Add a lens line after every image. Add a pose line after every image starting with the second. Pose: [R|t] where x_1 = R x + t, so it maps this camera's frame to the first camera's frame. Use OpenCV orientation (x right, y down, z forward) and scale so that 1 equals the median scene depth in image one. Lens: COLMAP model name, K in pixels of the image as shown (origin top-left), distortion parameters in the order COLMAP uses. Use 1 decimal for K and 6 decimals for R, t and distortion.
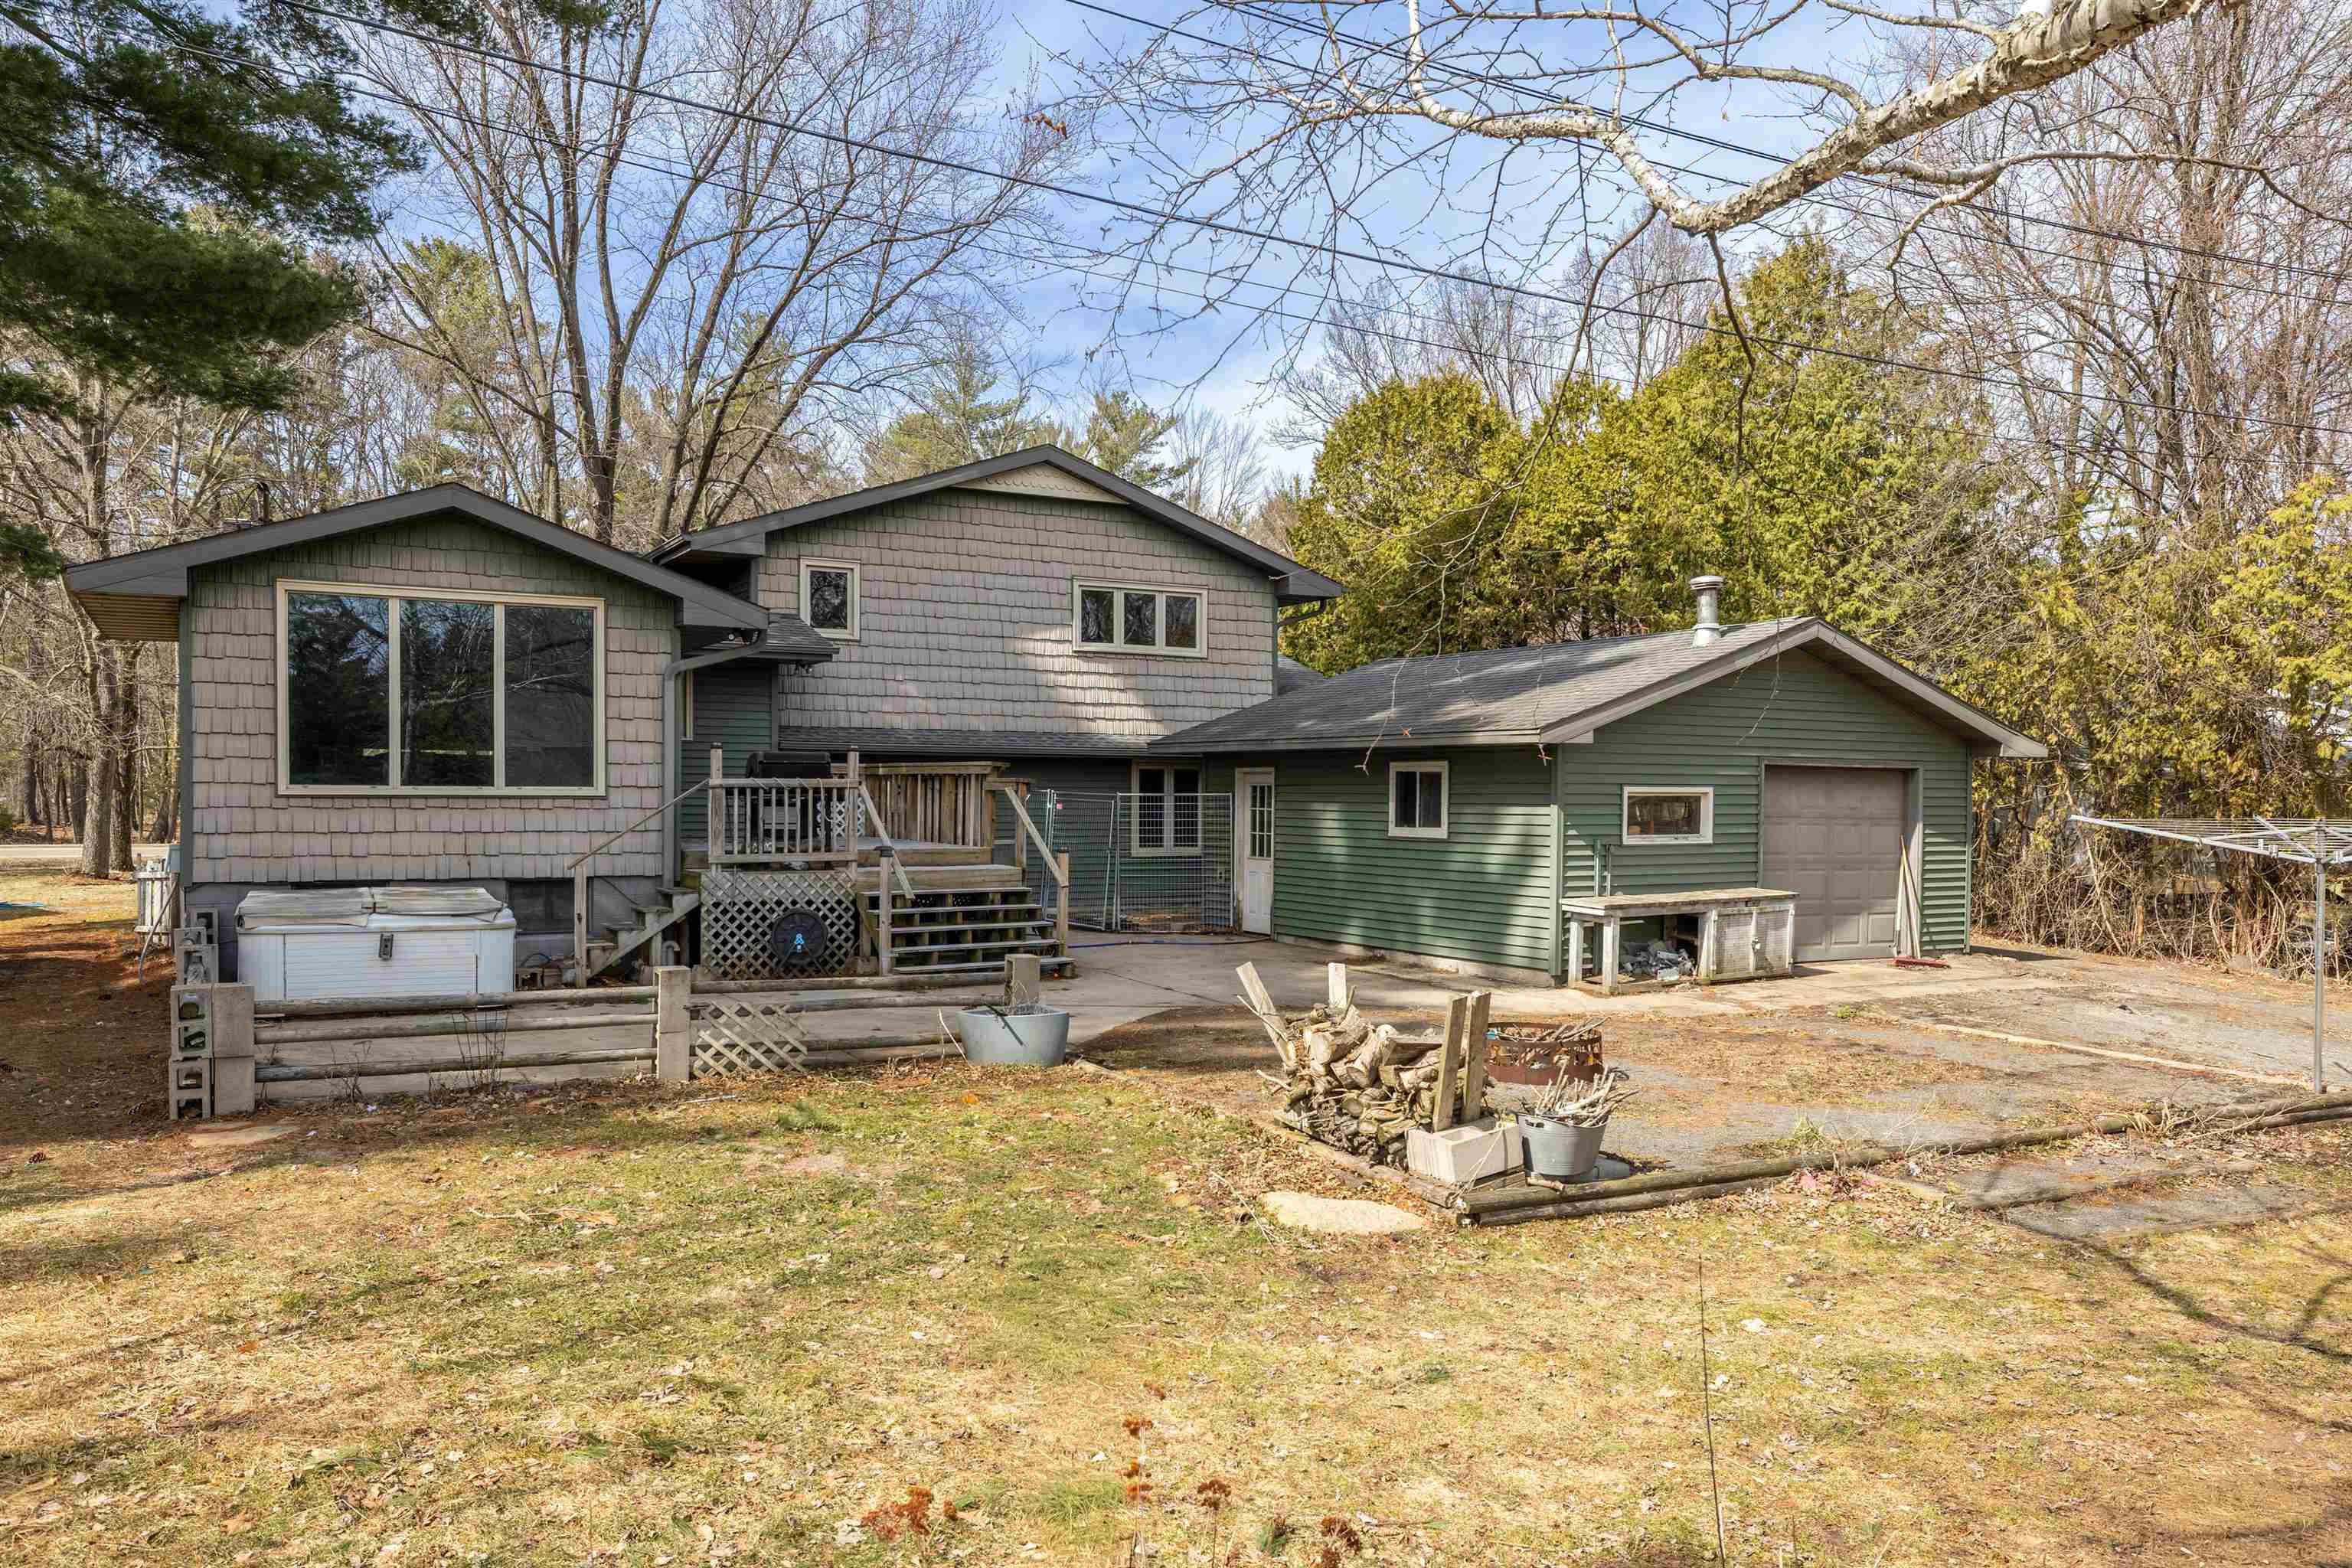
lens RADIAL K [[1770.4, 0, 1176.0], [0, 1770.4, 784.0], [0, 0, 1]] dist [-0.002384, -0.000815]
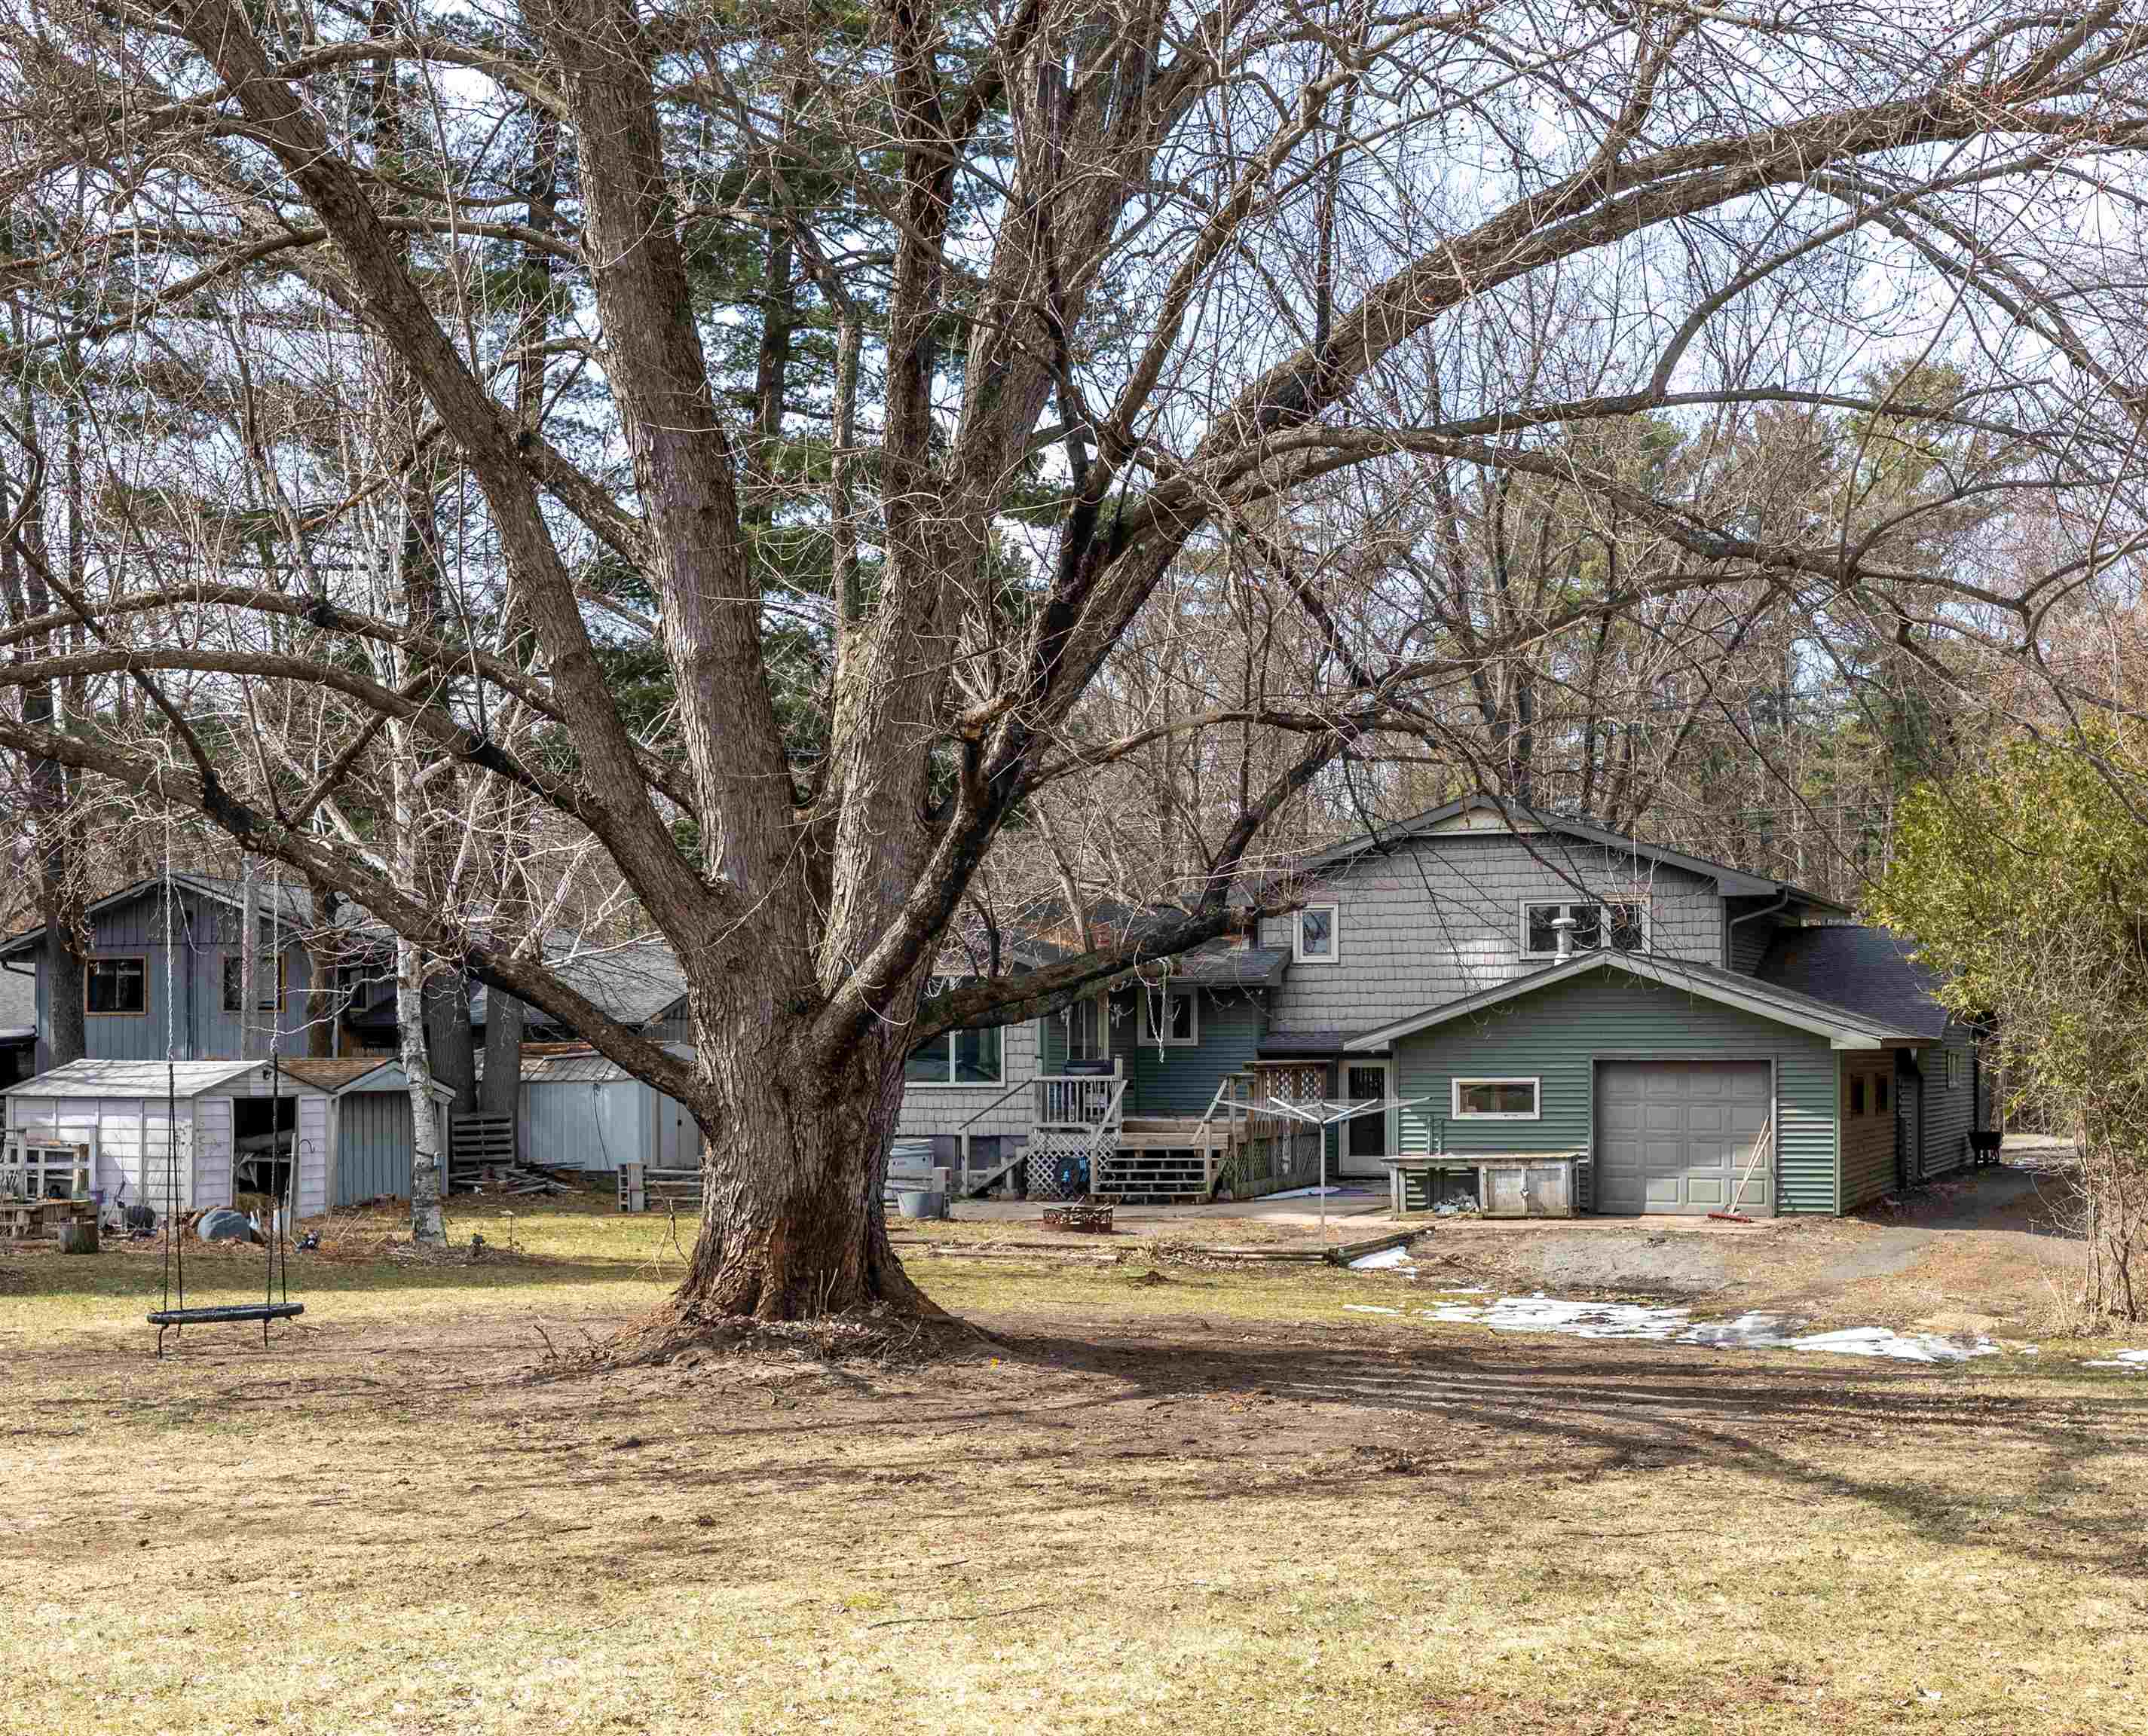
lens RADIAL K [[3285.9, 0, 1122.2], [0, 3285.9, 869.9], [0, 0, 1]] dist [-0.000914, -0.050276]
pose [[0.638437, -0.054199, -0.767763, 2.073317], [0.013406, 0.998149, -0.059315, -0.012149], [0.769557, 0.027576, 0.637982, -0.868124]]
